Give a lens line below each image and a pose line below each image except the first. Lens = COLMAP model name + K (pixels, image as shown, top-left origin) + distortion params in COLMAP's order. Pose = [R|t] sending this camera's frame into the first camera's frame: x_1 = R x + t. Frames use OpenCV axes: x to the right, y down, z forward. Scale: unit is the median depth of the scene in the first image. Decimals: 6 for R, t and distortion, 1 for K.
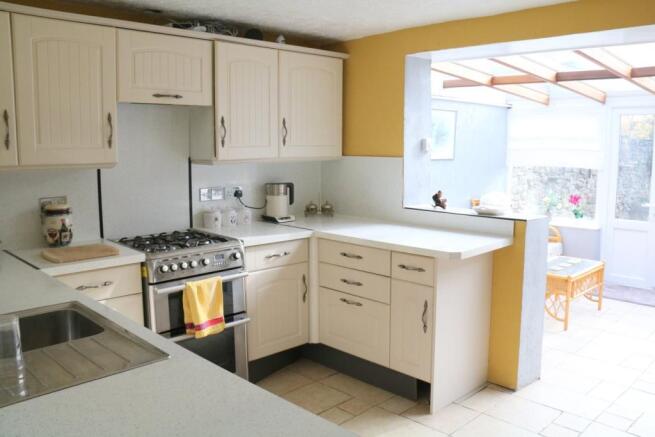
lens RADIAL K [[555.1, 0, 326.0], [0, 555.1, 201.9], [0, 0, 1]] dist [-0.076463, 0.002770]
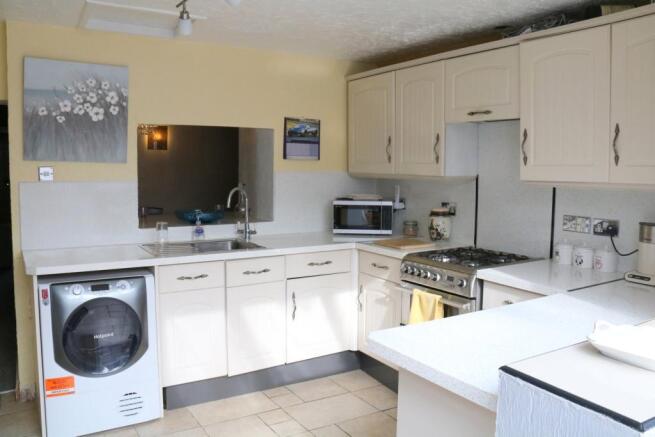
lens RADIAL K [[555.1, 0, 326.0], [0, 555.1, 201.9], [0, 0, 1]] dist [-0.076463, 0.002770]
pose [[-0.238504, 0.065204, -0.968950, 0.466929], [-0.115761, 0.988721, 0.095029, -0.058187], [0.964217, 0.134832, -0.228265, 0.599852]]
